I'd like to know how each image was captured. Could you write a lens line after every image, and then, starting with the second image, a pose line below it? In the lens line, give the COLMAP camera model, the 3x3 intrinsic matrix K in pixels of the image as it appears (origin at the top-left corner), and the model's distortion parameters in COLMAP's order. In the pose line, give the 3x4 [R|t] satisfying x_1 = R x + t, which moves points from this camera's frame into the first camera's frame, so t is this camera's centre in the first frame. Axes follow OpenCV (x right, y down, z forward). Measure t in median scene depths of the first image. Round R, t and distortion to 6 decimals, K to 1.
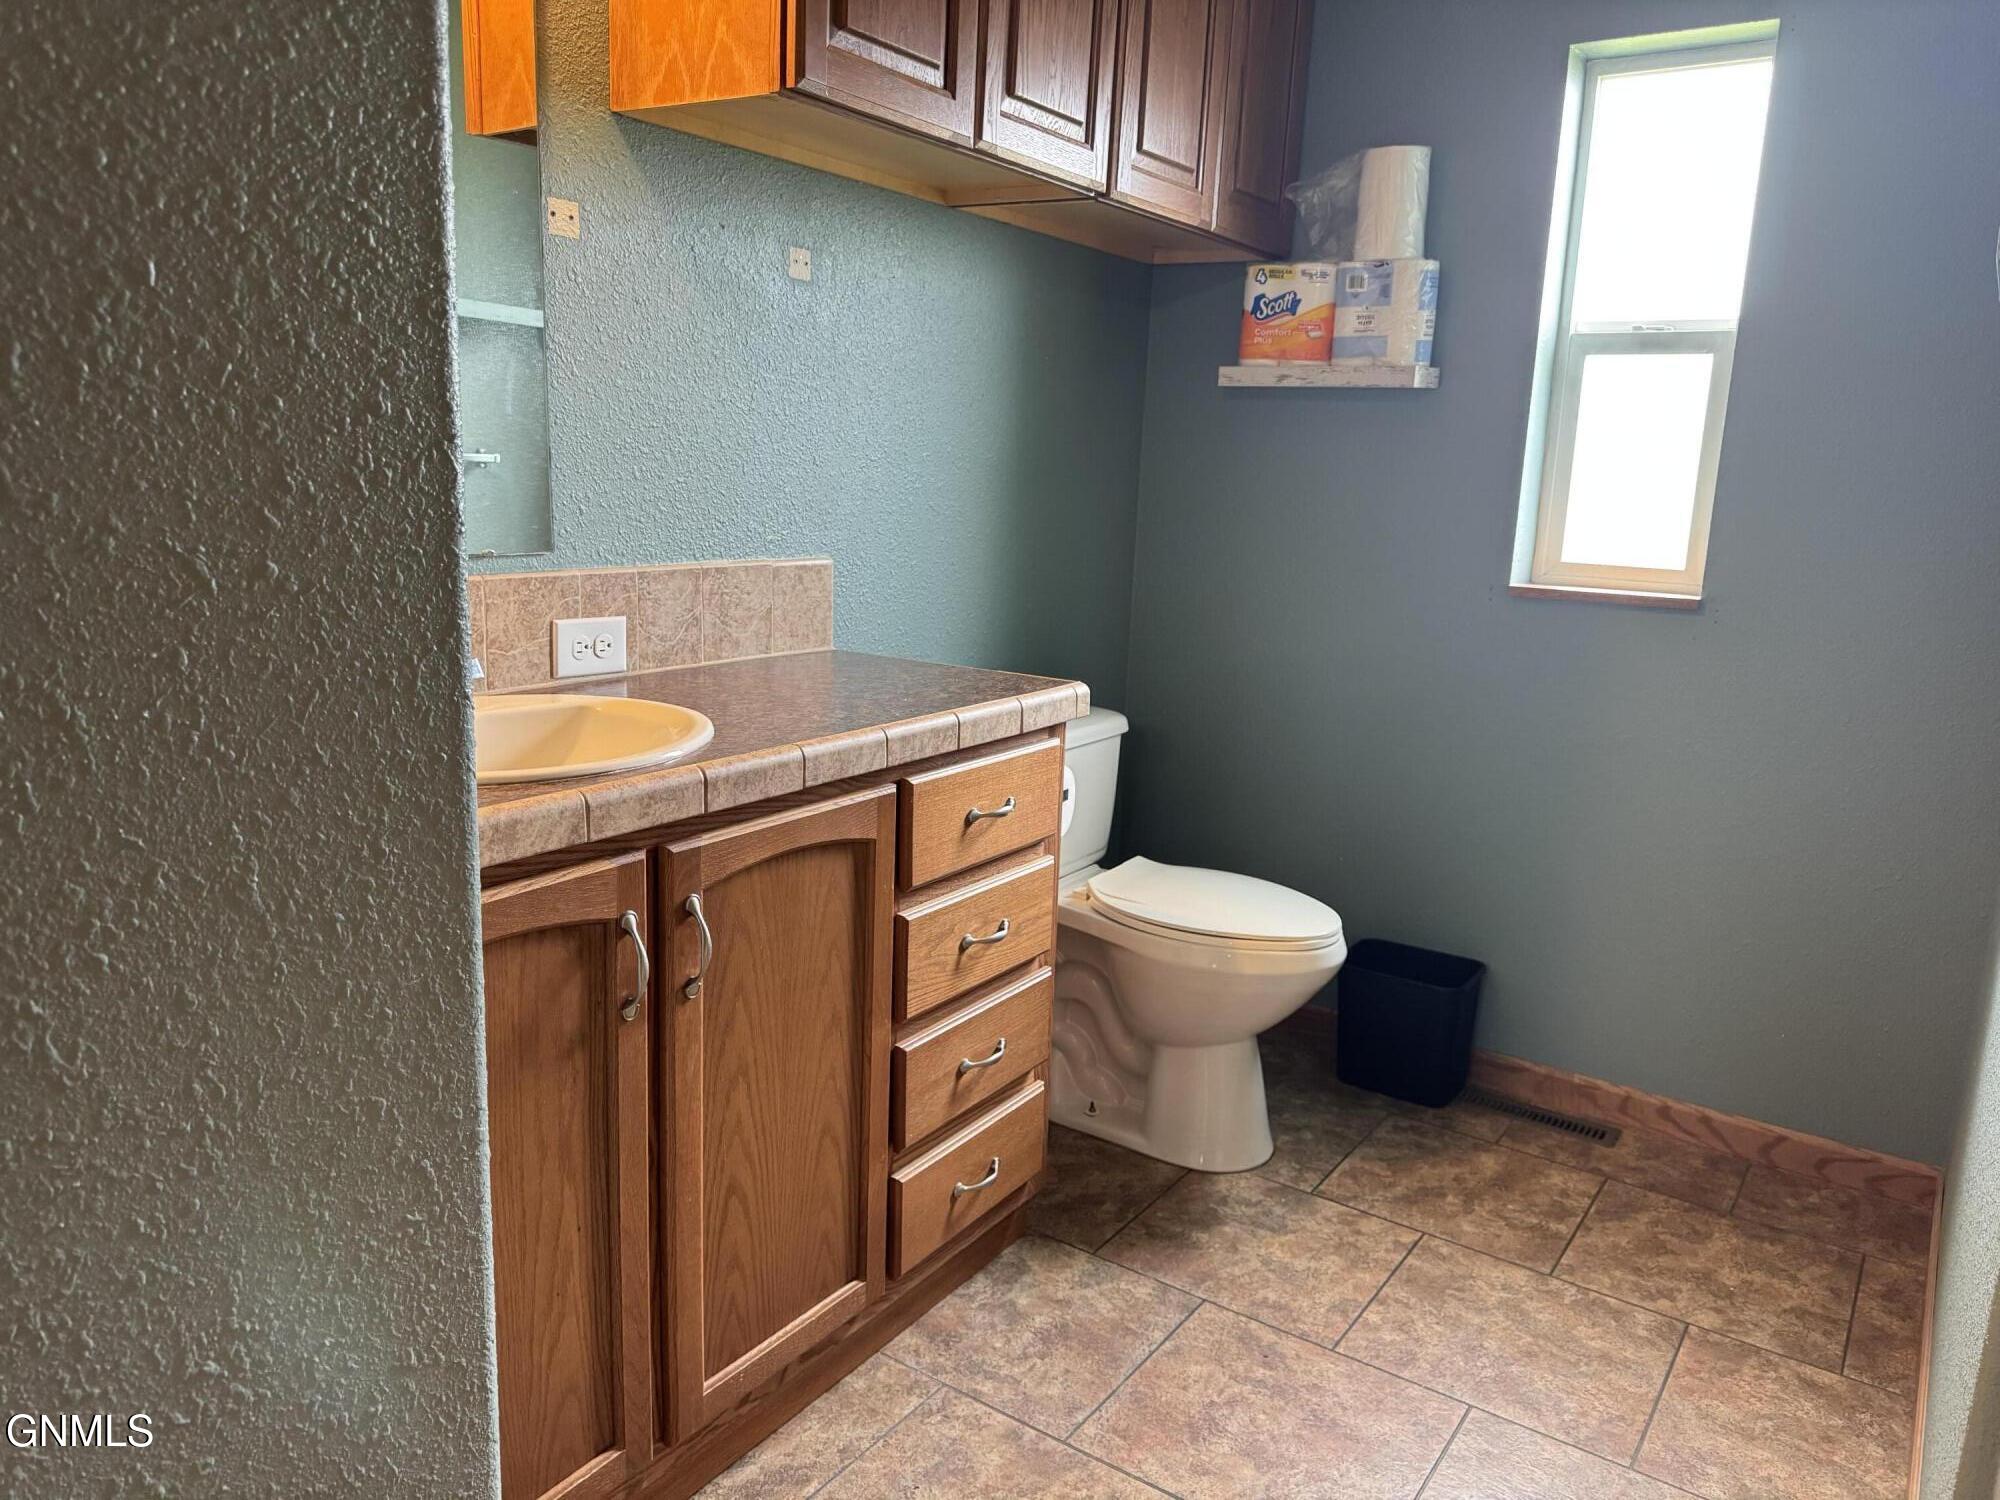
lens RADIAL K [[1411.7, 0, 997.5], [0, 1411.7, 785.6], [0, 0, 1]] dist [0.062101, -0.078872]
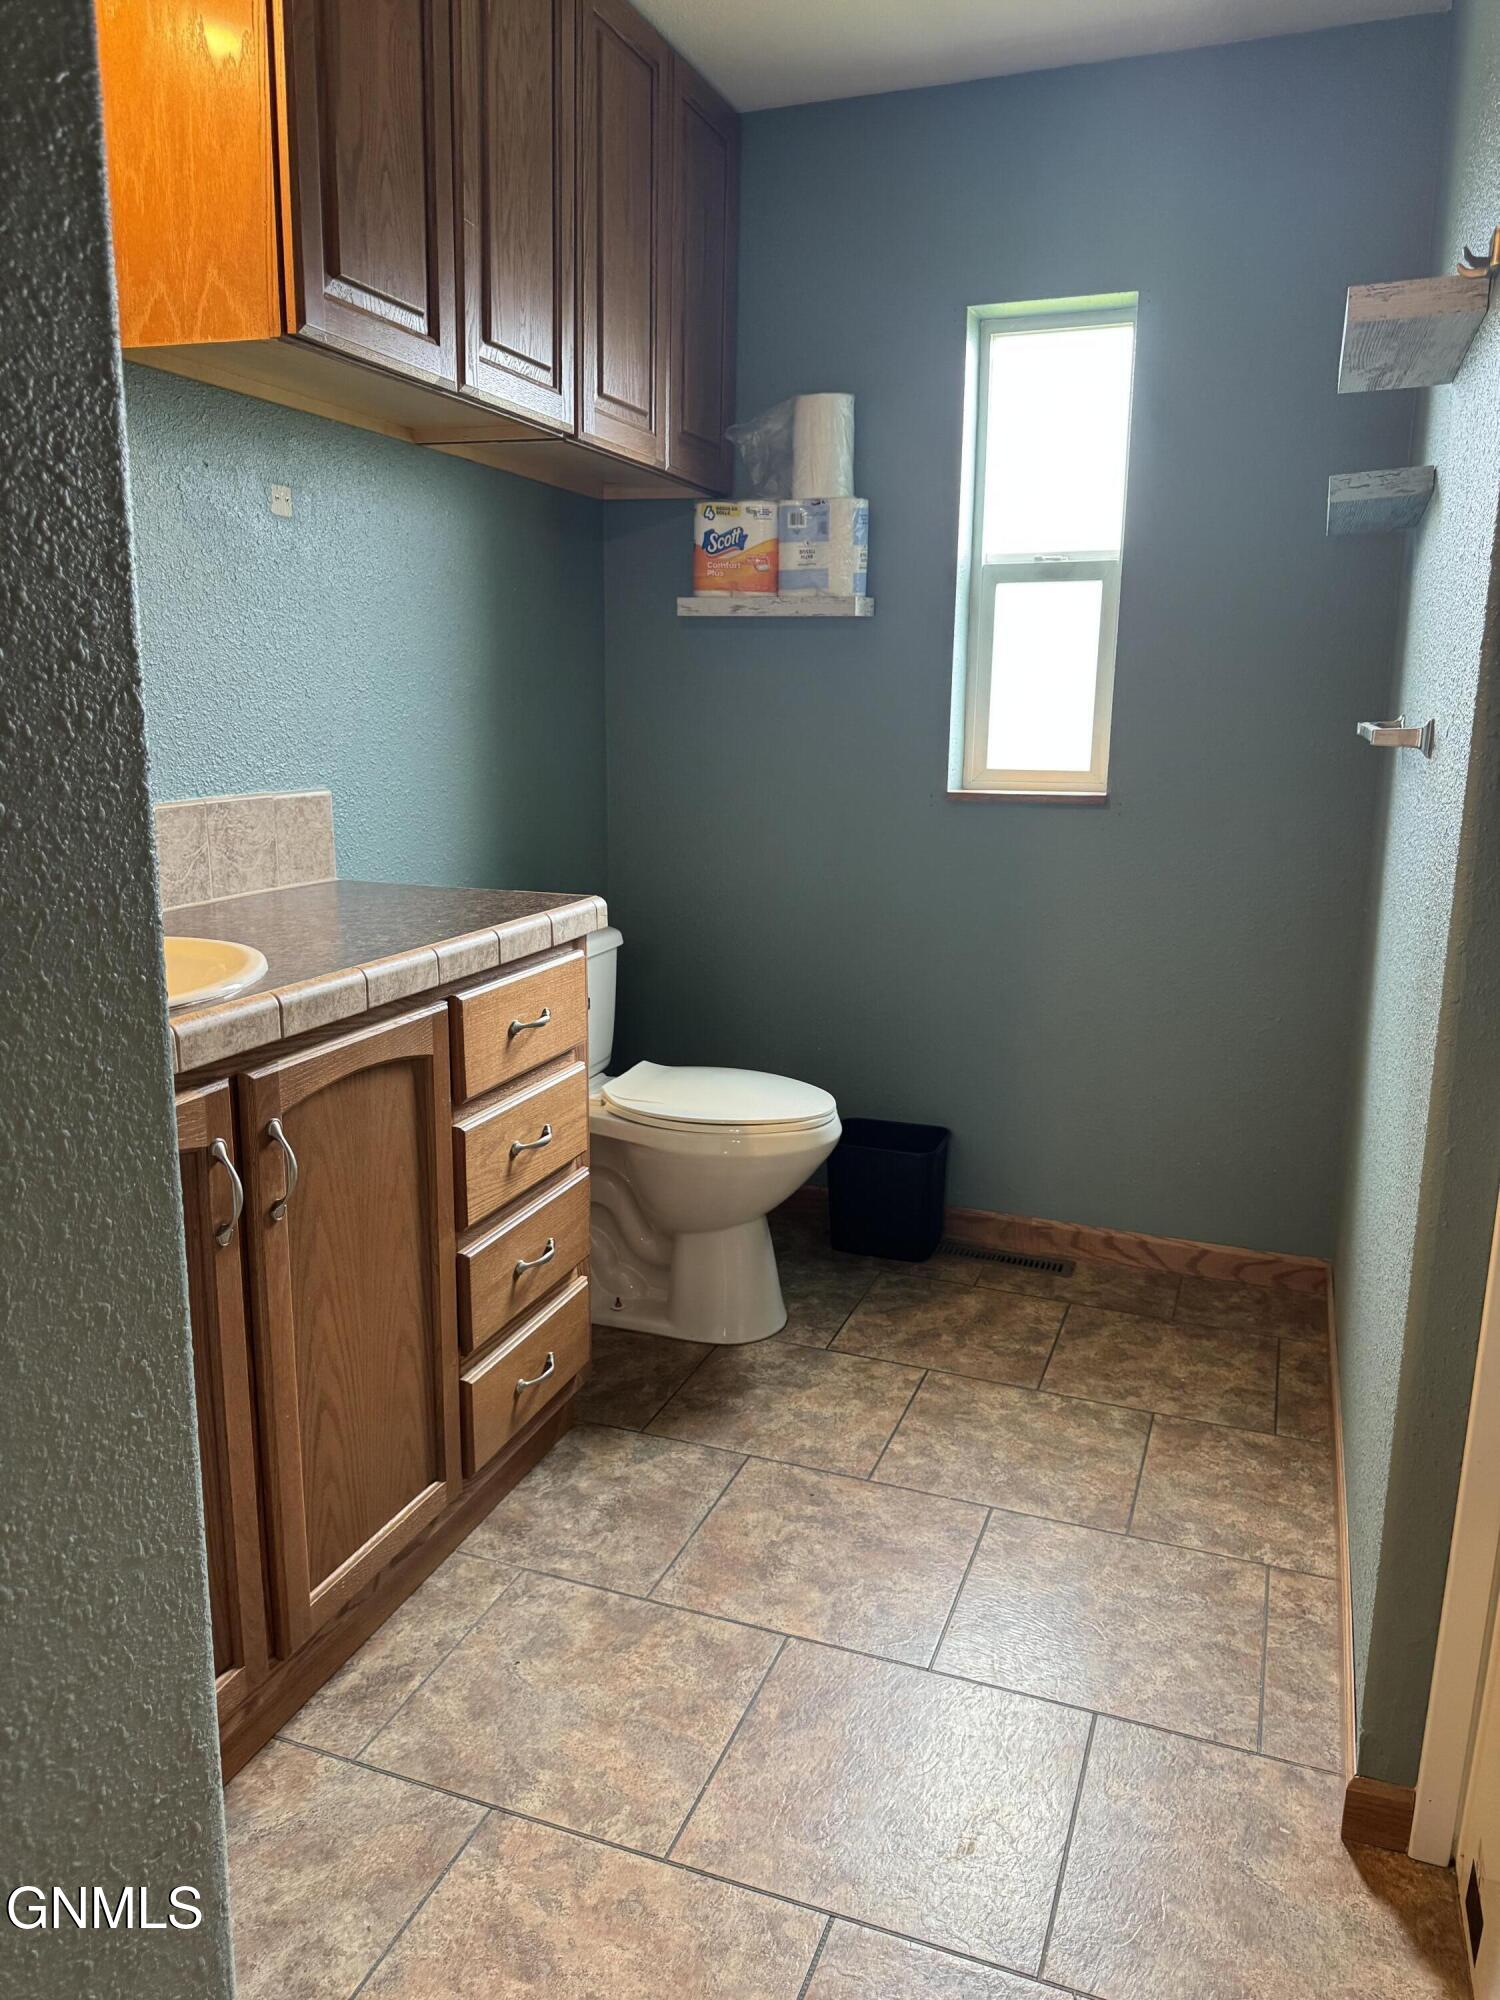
lens RADIAL K [[1411.7, 0, 751.0], [0, 1411.7, 1015.7], [0, 0, 1]] dist [0.062101, -0.078872]
pose [[0.969680, -0.079416, 0.231112, -0.087504], [0.078799, 0.996819, 0.011914, 0.013571], [-0.231323, 0.006659, 0.972854, -0.066248]]
